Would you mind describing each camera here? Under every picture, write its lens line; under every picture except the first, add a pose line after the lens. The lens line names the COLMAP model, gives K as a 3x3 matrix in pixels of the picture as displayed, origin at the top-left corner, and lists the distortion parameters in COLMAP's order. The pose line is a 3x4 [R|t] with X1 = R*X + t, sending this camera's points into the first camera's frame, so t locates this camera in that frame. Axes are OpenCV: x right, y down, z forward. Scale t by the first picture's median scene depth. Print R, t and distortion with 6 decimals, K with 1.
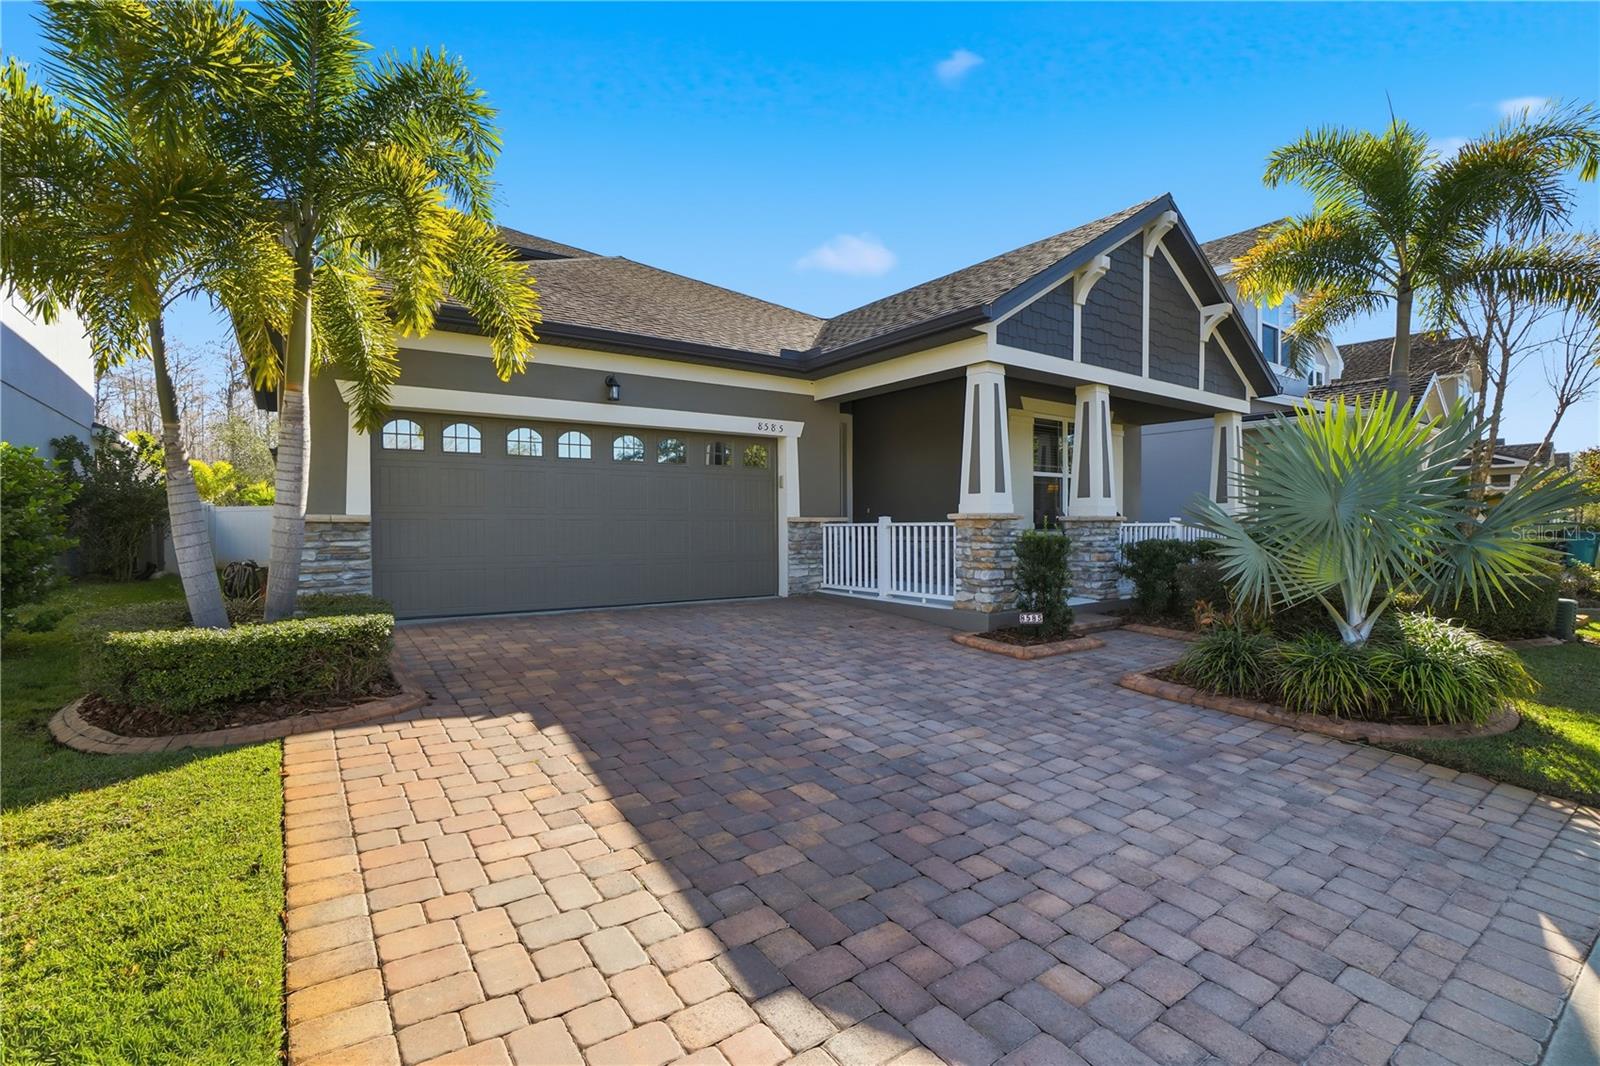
lens RADIAL K [[720.5, 0, 795.5], [0, 720.5, 516.4], [0, 0, 1]] dist [-0.020896, 0.000771]
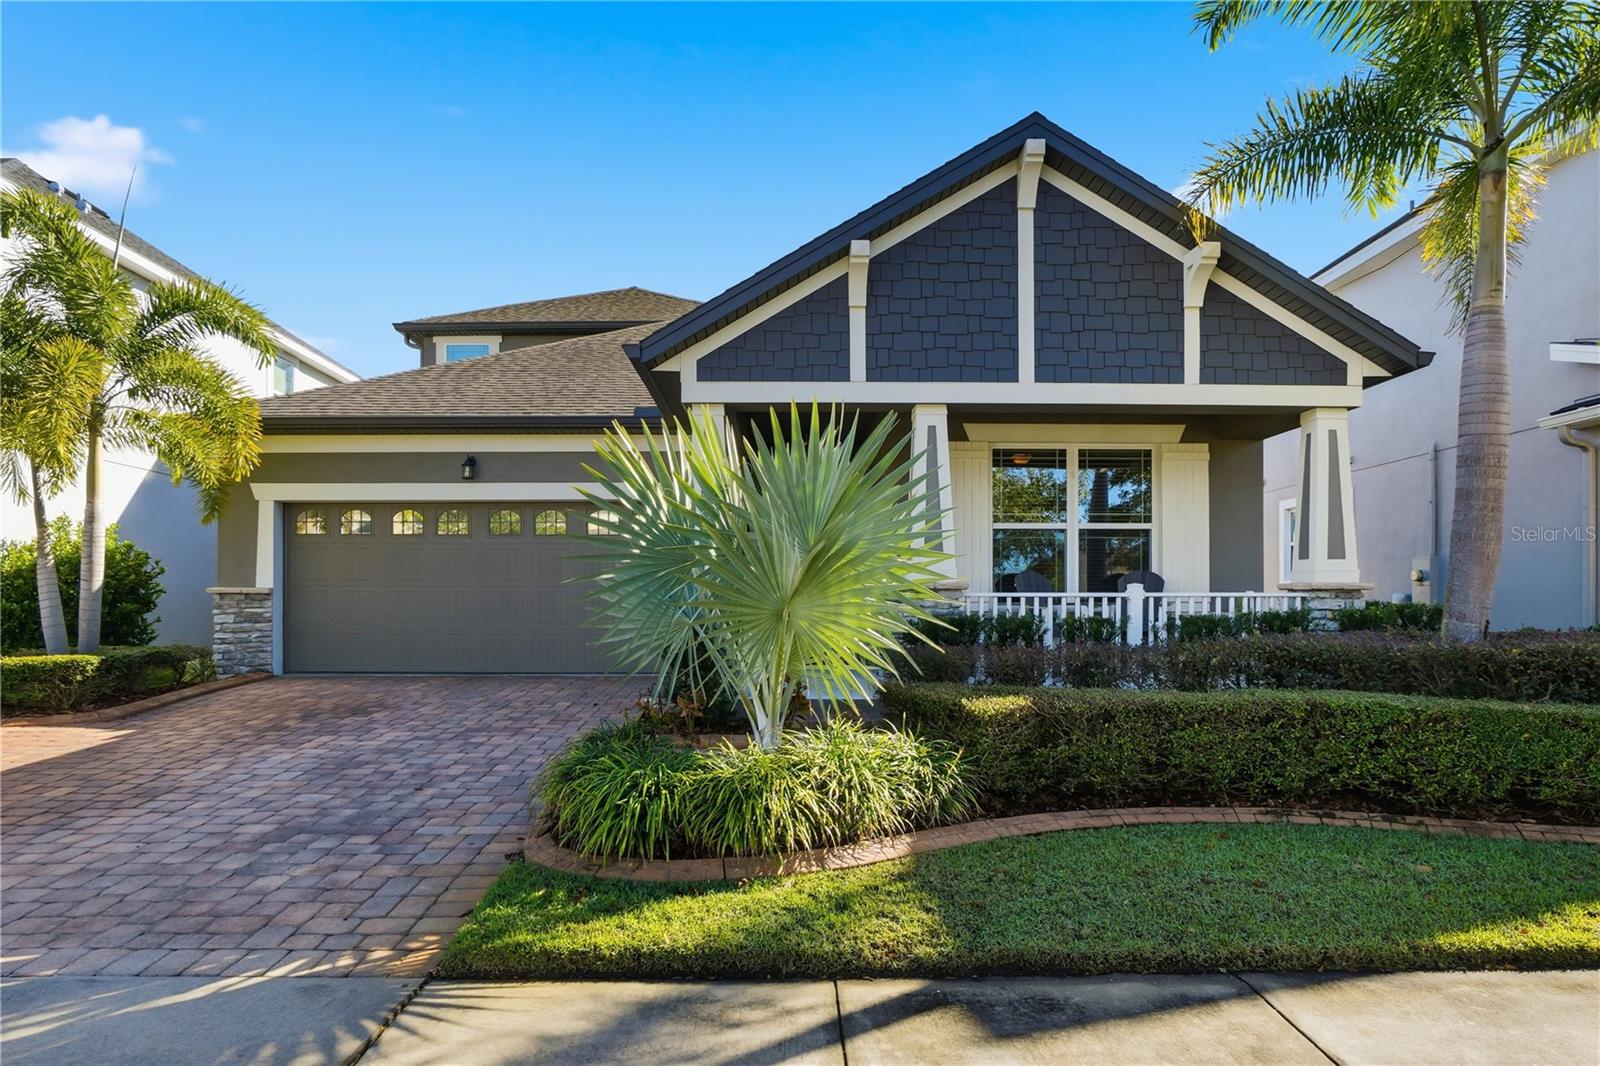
lens RADIAL K [[874.7, 0, 799.7], [0, 874.7, 596.6], [0, 0, 1]] dist [-0.041675, 0.000262]
pose [[0.834134, -0.003869, -0.551549, 0.987733], [0.004194, 0.999991, -0.000671, 0.017678], [0.551547, -0.001753, 0.834142, 0.225604]]
